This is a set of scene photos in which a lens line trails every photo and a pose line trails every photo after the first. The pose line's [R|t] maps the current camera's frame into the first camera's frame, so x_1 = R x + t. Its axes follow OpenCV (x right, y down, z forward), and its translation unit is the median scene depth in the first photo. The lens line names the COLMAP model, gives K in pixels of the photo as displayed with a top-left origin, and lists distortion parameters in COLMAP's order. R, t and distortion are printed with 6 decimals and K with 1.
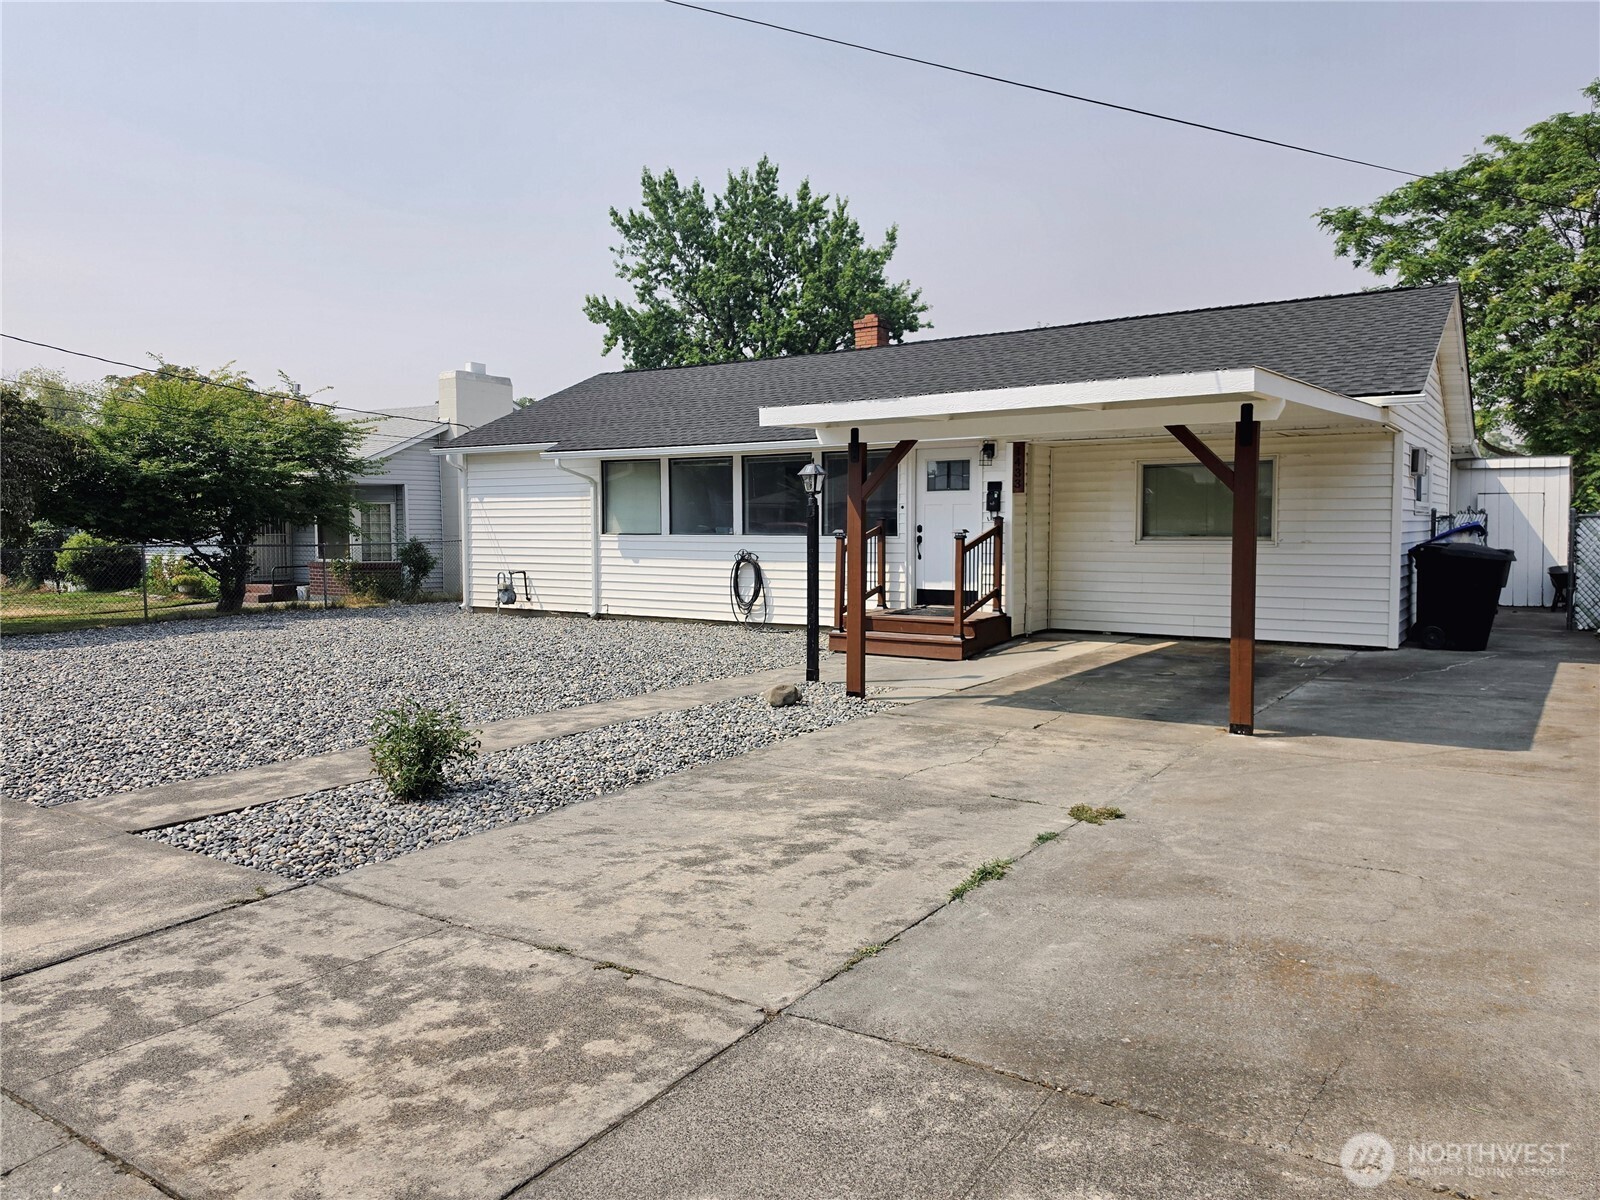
lens RADIAL K [[1113.9, 0, 800.0], [0, 1113.9, 600.0], [0, 0, 1]] dist [0.054158, -0.059265]
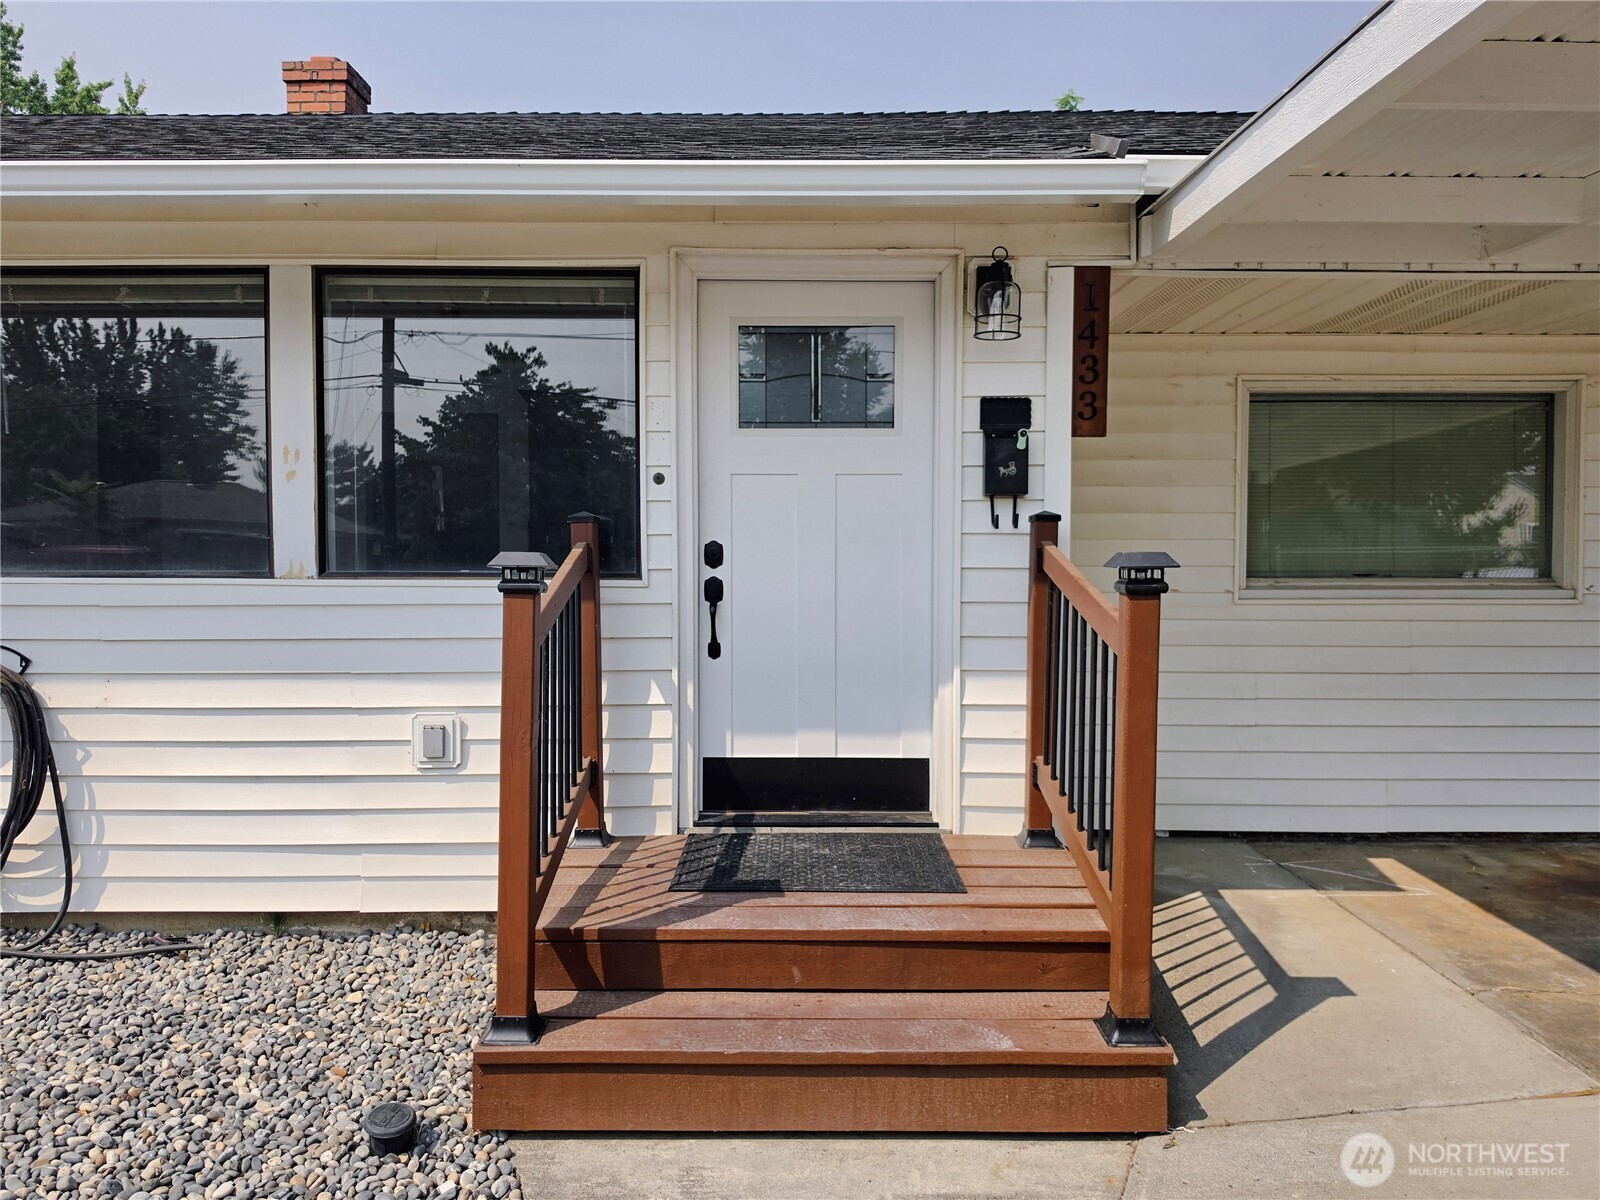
lens RADIAL K [[1113.9, 0, 800.0], [0, 1113.9, 600.0], [0, 0, 1]] dist [0.054158, -0.059265]
pose [[0.832412, -0.014629, 0.553964, -0.036335], [0.032284, 0.999234, -0.022123, -0.044475], [-0.553215, 0.036300, 0.832247, 0.741473]]
